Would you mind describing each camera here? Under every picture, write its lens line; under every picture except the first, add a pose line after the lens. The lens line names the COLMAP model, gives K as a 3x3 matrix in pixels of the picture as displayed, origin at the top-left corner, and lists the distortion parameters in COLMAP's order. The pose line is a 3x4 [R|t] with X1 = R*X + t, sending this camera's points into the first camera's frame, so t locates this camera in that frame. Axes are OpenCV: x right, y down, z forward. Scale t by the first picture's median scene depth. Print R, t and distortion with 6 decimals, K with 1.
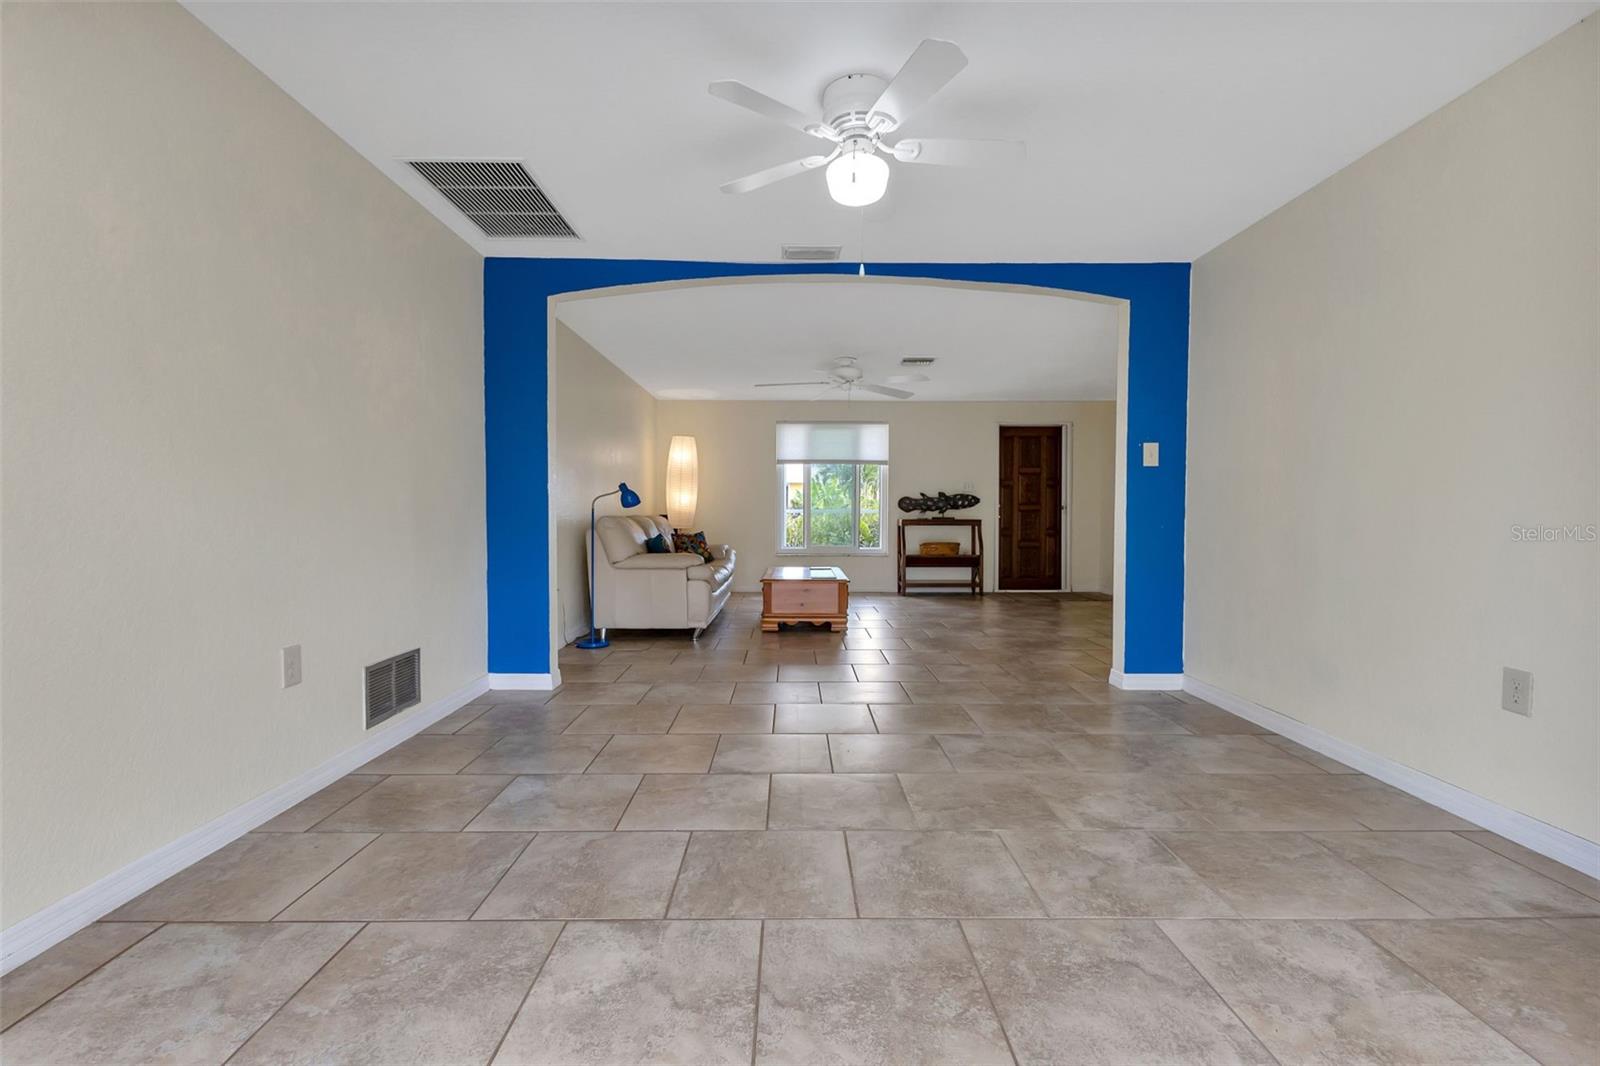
lens RADIAL K [[704.2, 0, 799.7], [0, 704.2, 532.4], [0, 0, 1]] dist [0.009414, 0.000473]
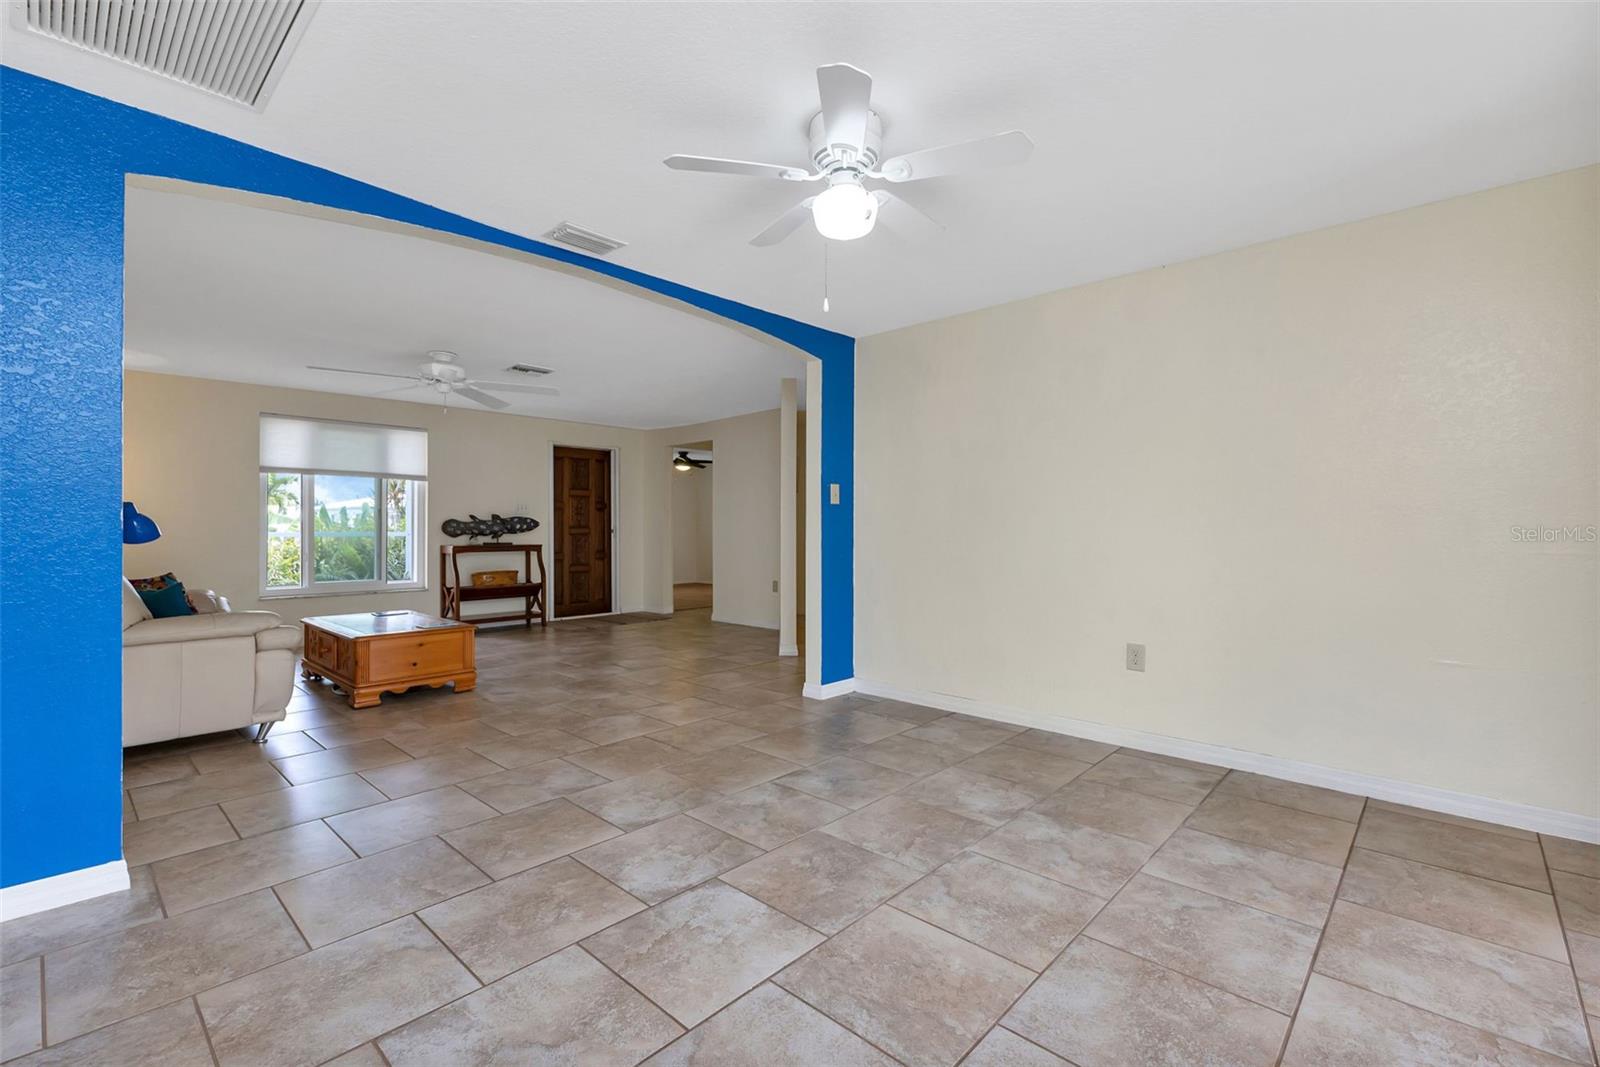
lens RADIAL K [[704.2, 0, 799.7], [0, 704.2, 532.9], [0, 0, 1]] dist [0.009414, 0.000473]
pose [[0.690956, -0.005988, 0.722872, -0.178846], [0.021081, 0.999707, -0.011870, -0.015418], [-0.722589, 0.023441, 0.690880, 0.109664]]
